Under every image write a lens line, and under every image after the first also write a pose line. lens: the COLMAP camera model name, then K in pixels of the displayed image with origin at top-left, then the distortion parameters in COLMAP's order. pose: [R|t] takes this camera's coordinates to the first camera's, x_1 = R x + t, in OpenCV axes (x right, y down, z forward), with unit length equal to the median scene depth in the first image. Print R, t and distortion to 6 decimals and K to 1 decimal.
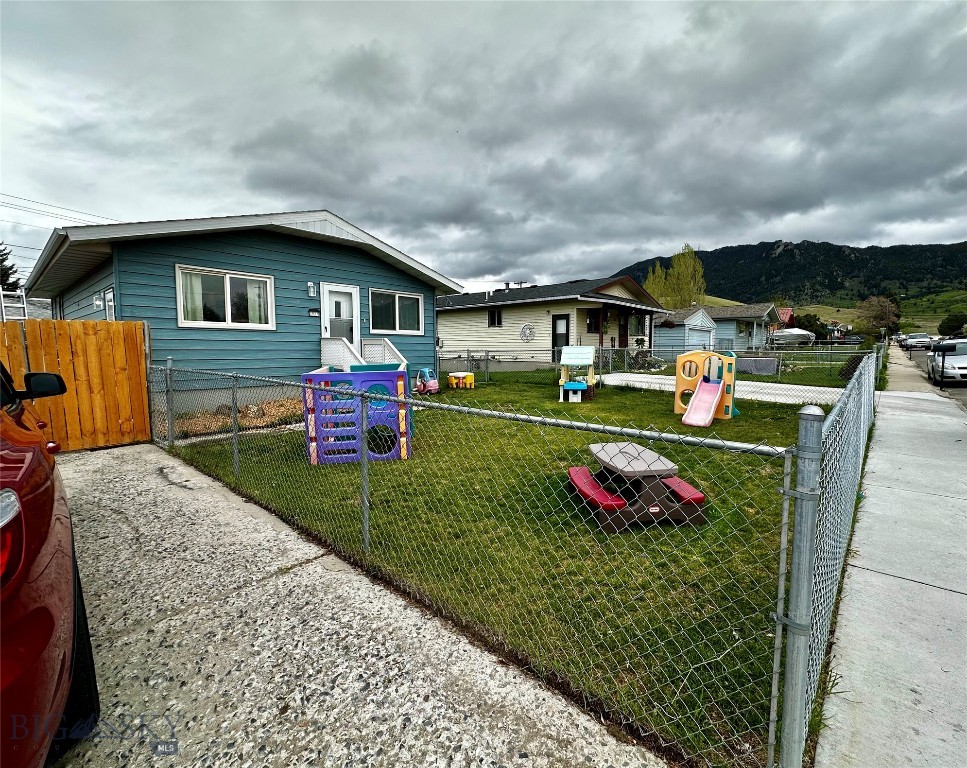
lens RADIAL K [[440.0, 0, 509.7], [0, 440.0, 385.6], [0, 0, 1]] dist [-0.016851, -0.000452]
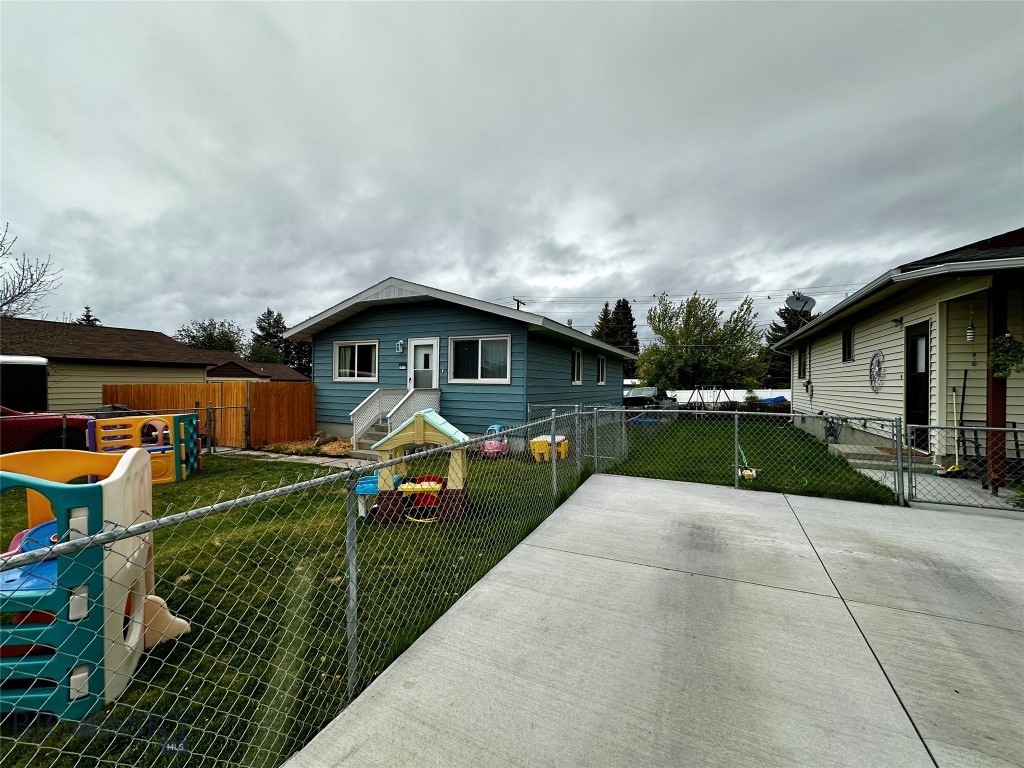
lens RADIAL K [[406.8, 0, 511.3], [0, 406.8, 386.2], [0, 0, 1]] dist [-0.000960, 0.000504]
pose [[0.263063, 0.005095, -0.964765, 0.655468], [-0.090396, 0.995717, -0.019390, -0.118757], [0.960534, 0.092311, 0.262397, 0.996186]]
